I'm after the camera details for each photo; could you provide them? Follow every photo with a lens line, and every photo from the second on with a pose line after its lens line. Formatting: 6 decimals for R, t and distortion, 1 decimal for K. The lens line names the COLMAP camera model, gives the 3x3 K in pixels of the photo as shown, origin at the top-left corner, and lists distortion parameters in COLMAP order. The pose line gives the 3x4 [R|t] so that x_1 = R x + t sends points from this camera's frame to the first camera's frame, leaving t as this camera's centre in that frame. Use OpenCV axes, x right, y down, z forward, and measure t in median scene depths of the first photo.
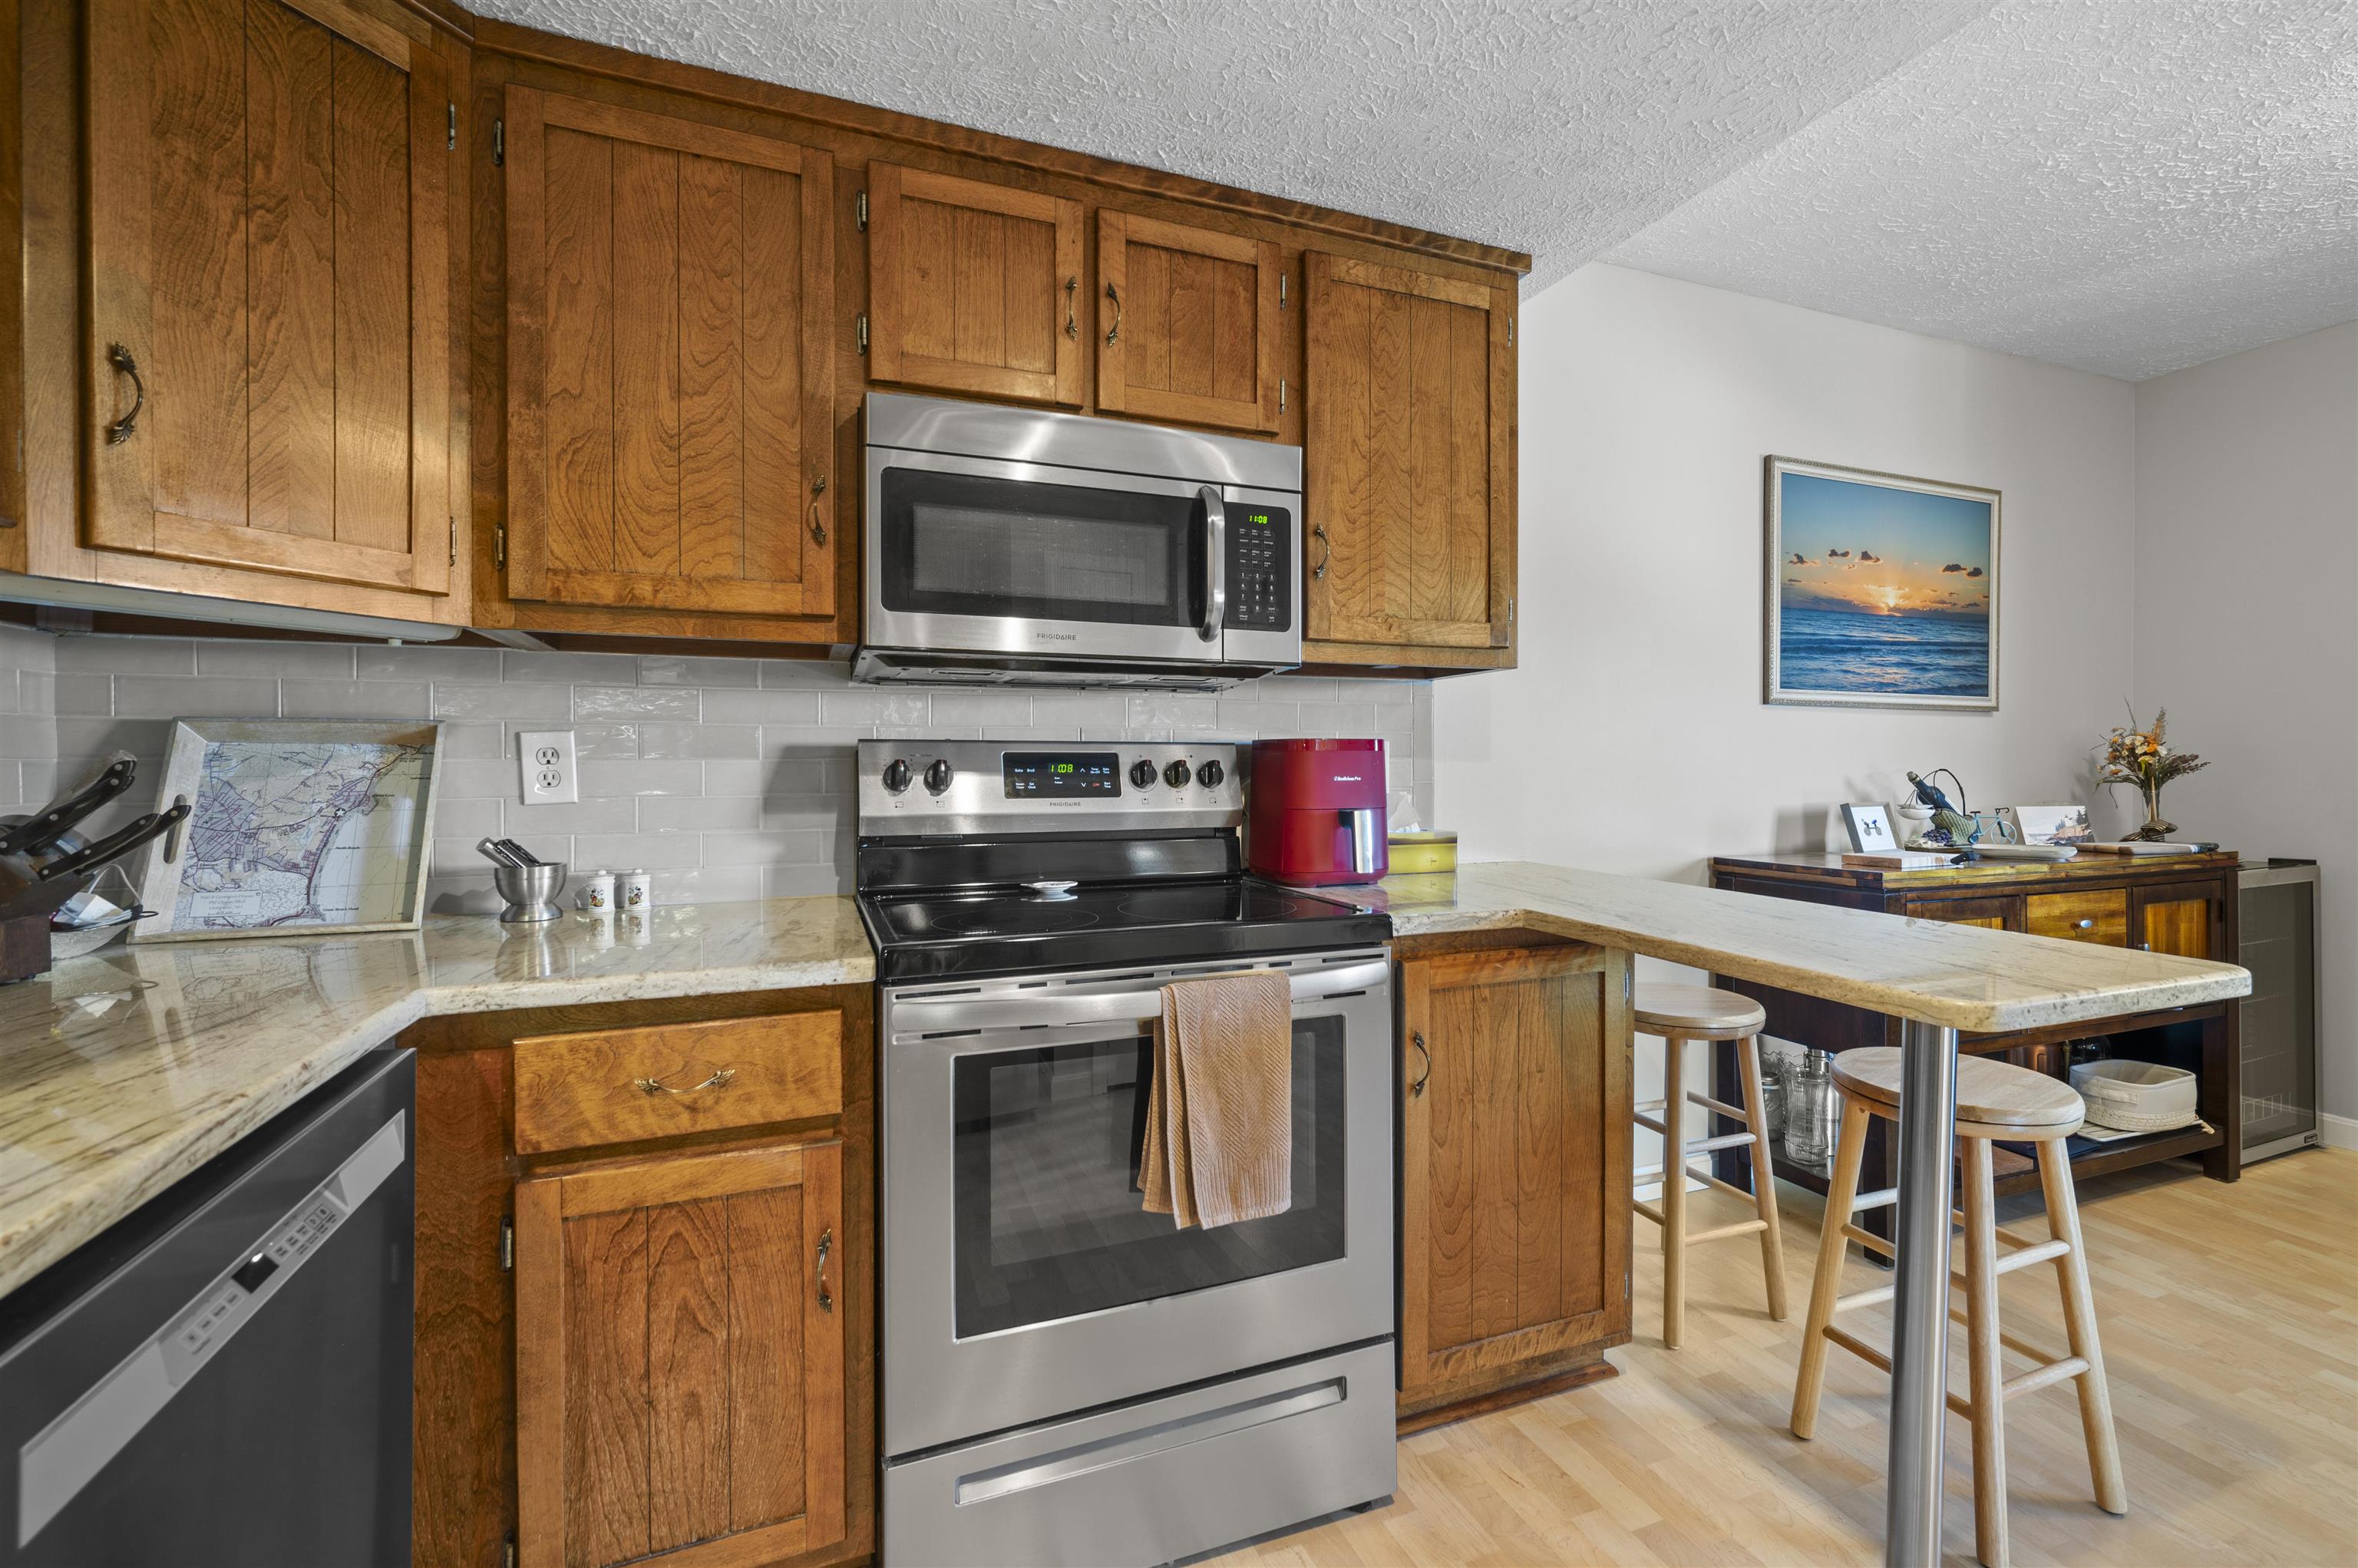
lens RADIAL K [[995.0, 0, 1183.2], [0, 995.0, 770.6], [0, 0, 1]] dist [0.000083, -0.000186]
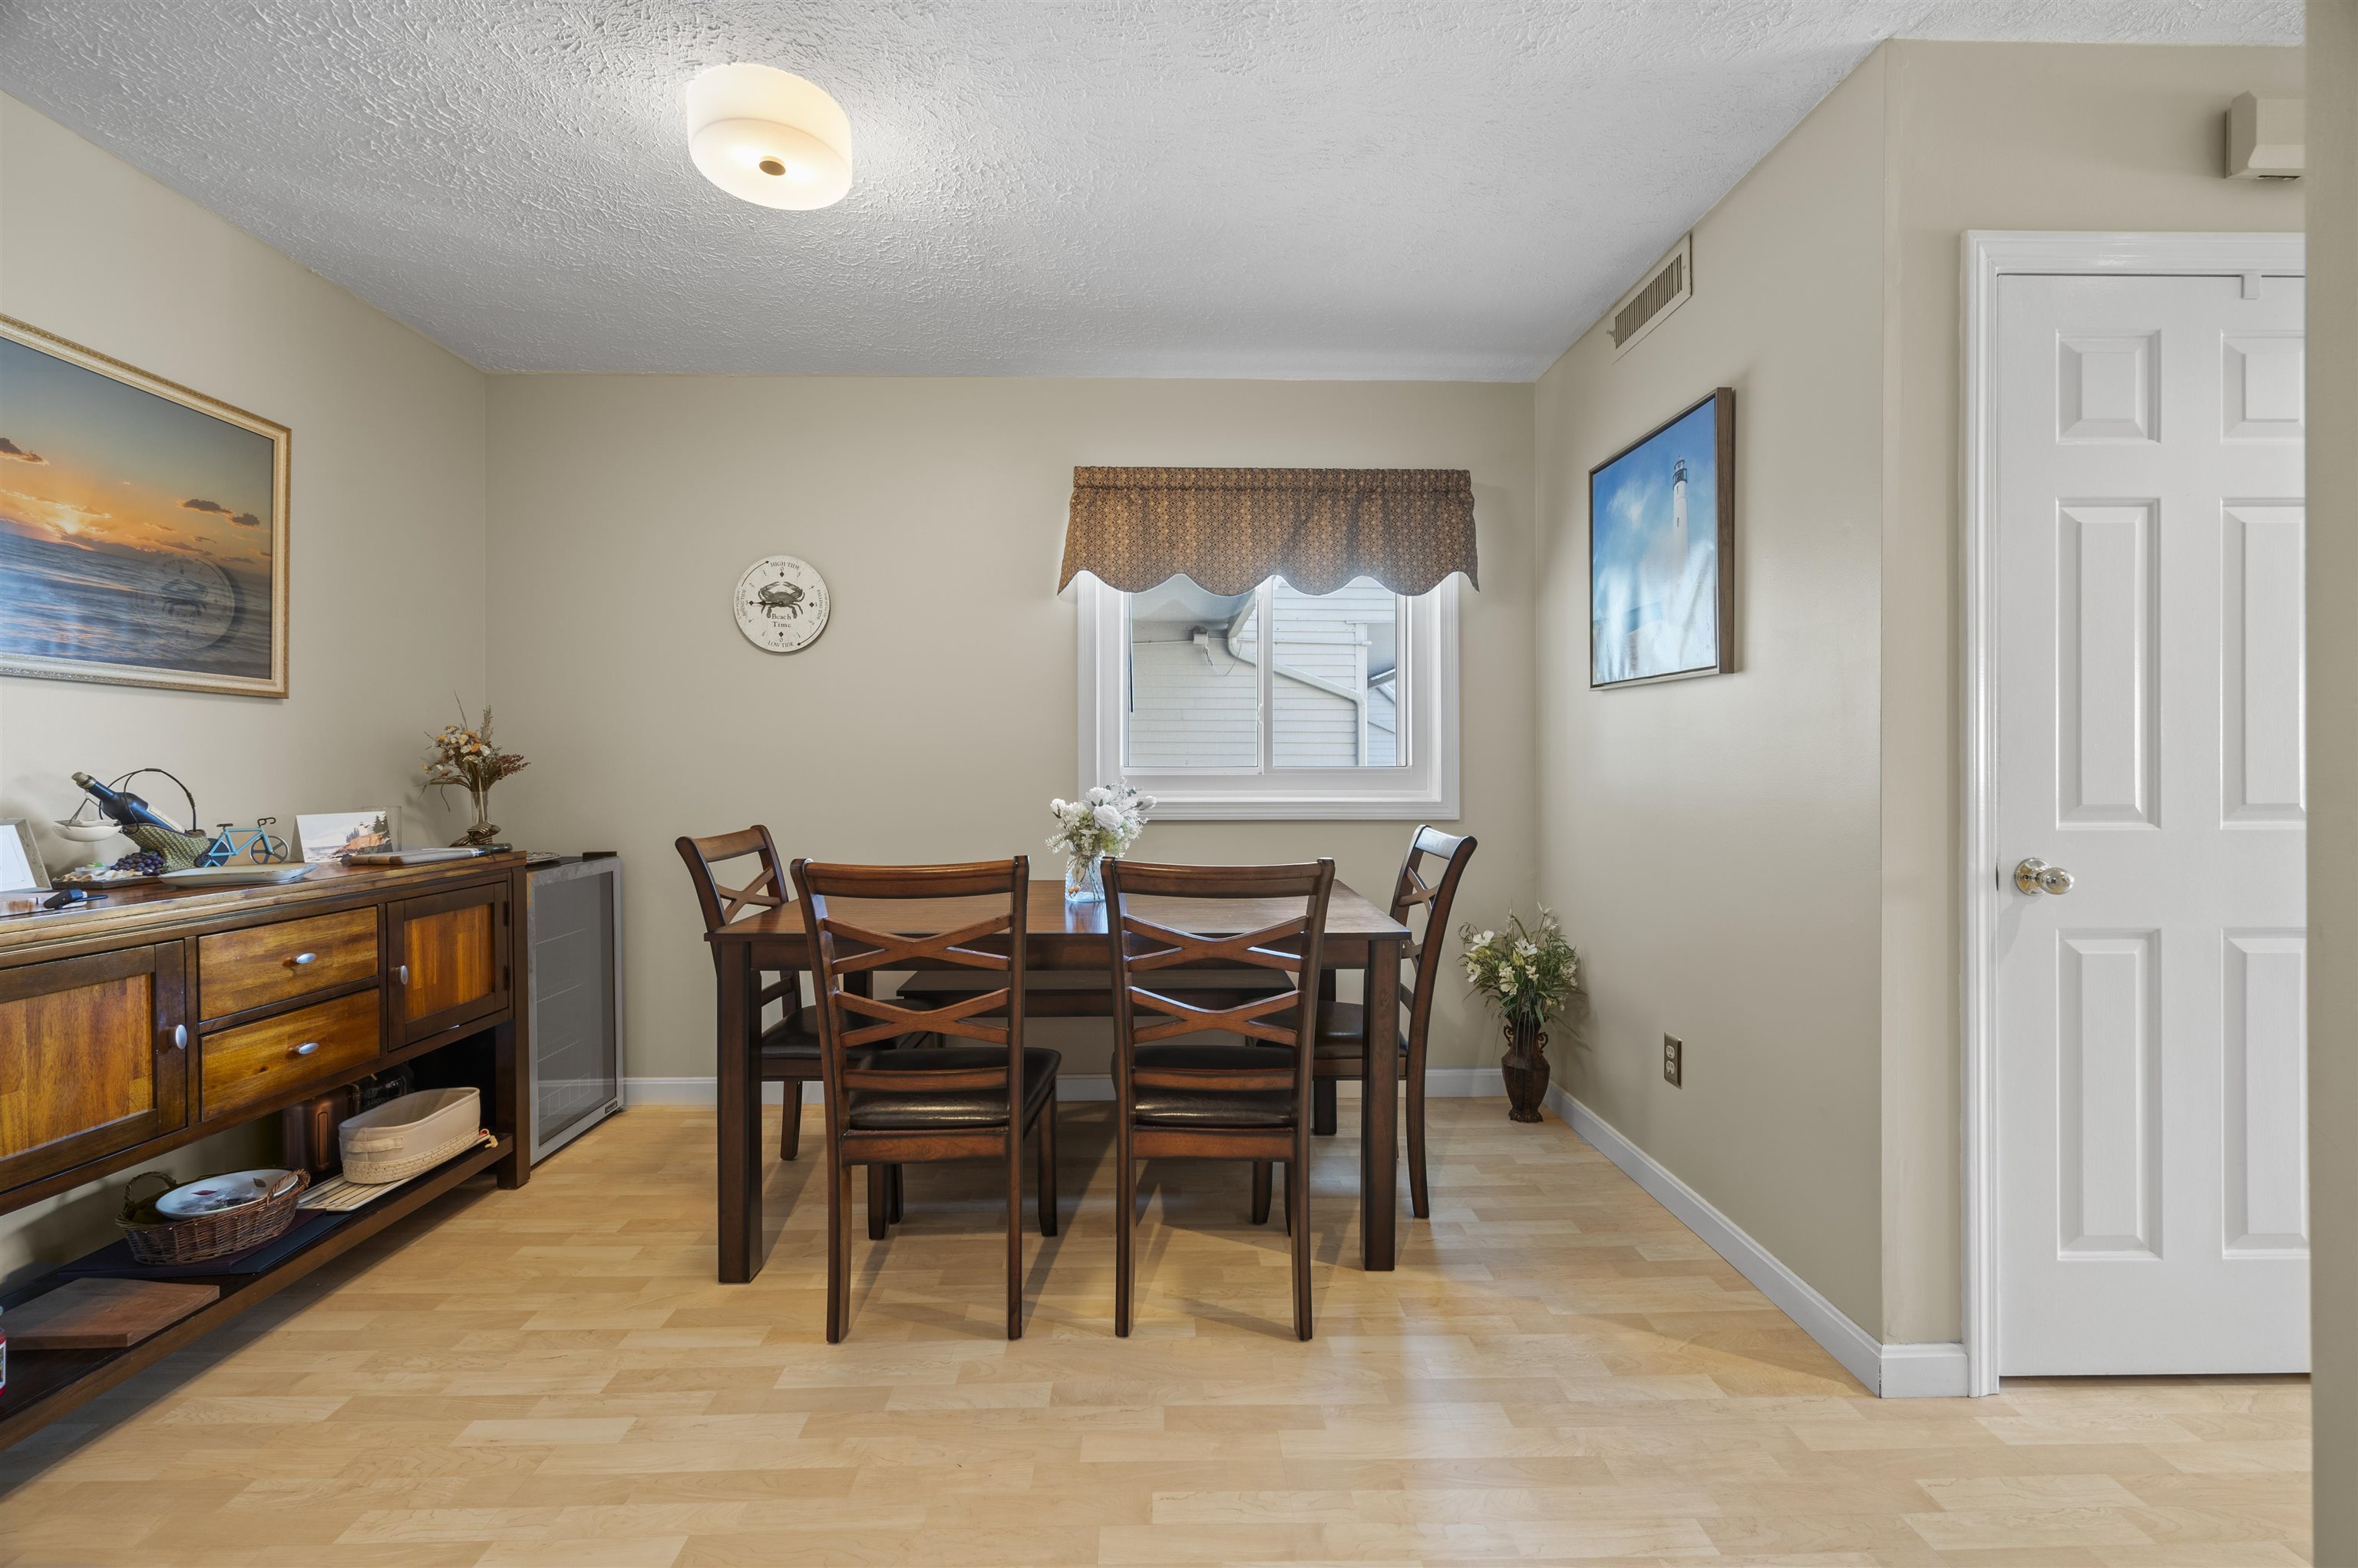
lens RADIAL K [[962.2, 0, 1175.8], [0, 962.2, 764.3], [0, 0, 1]] dist [0.001138, 0.000131]
pose [[0.336880, 0.004655, 0.941536, 0.524424], [0.008078, 0.999937, -0.007834, 0.009931], [-0.941513, 0.010245, 0.336821, 0.086237]]
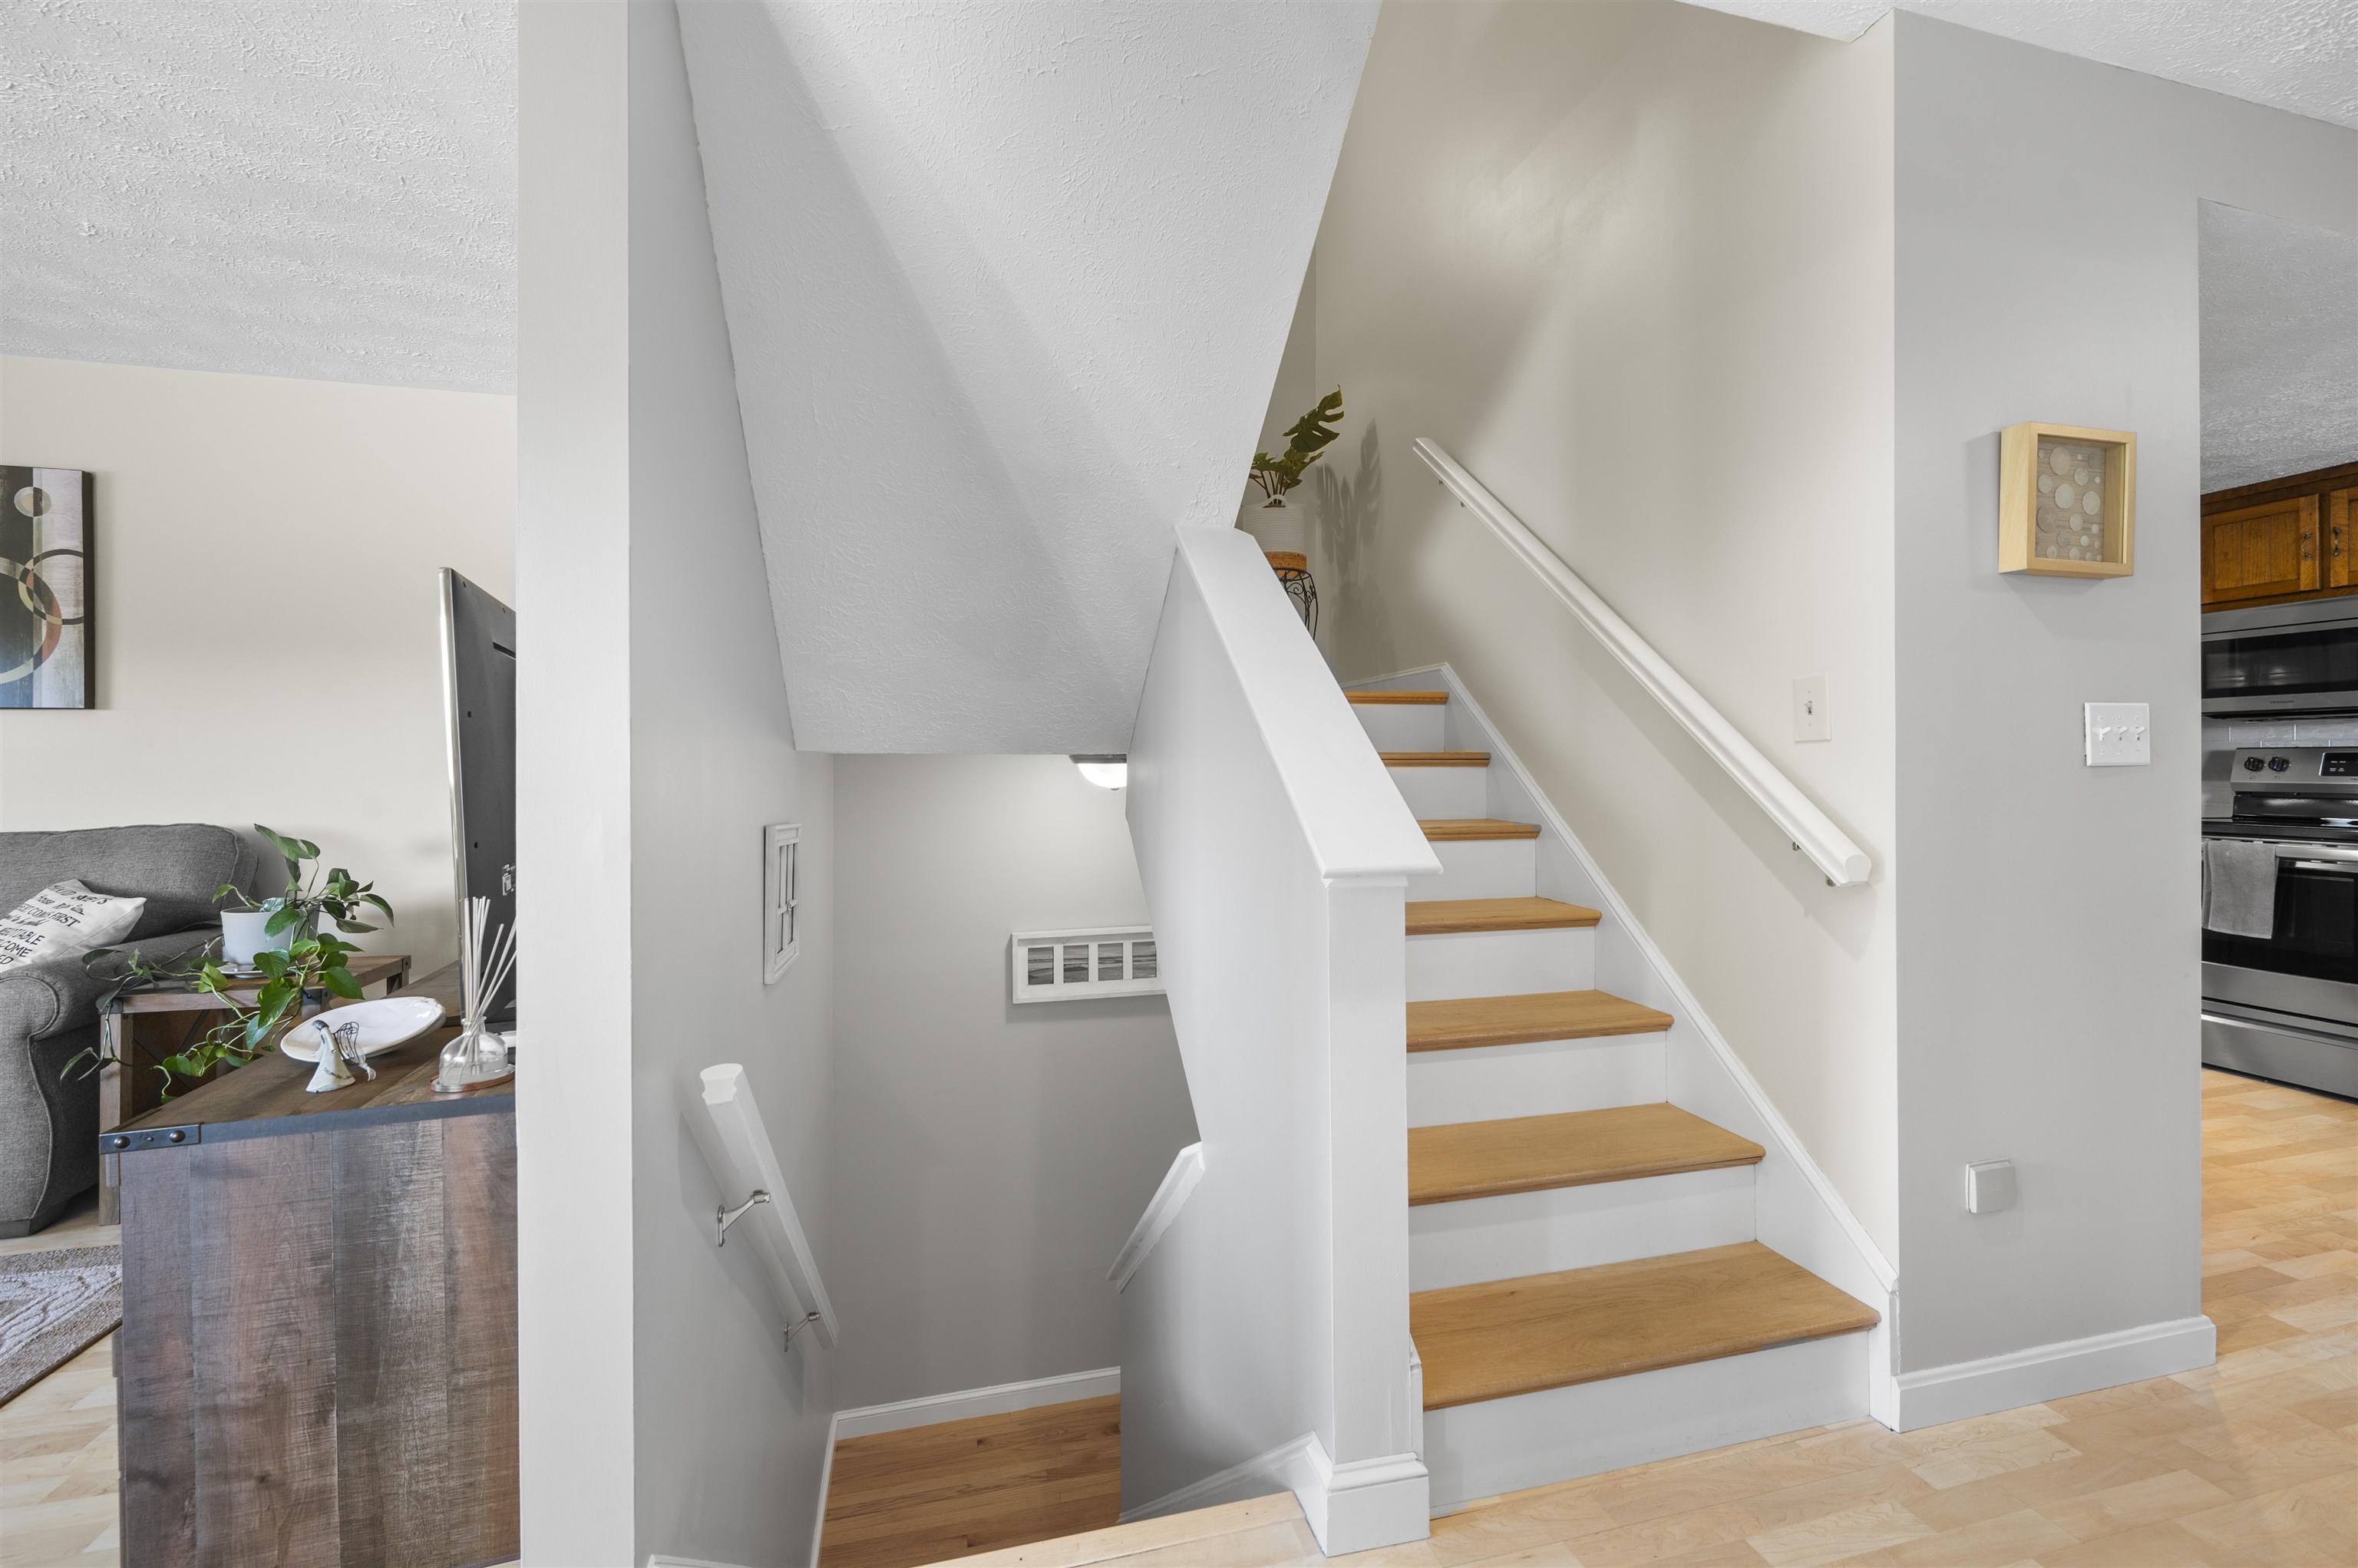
lens RADIAL K [[995.3, 0, 1184.6], [0, 995.3, 759.6], [0, 0, 1]] dist [-0.001675, -0.000347]
pose [[-0.103890, -0.000108, -0.994589, 2.037680], [-0.008816, 0.999961, 0.000812, 0.013853], [0.994550, 0.008853, -0.103887, -1.064086]]
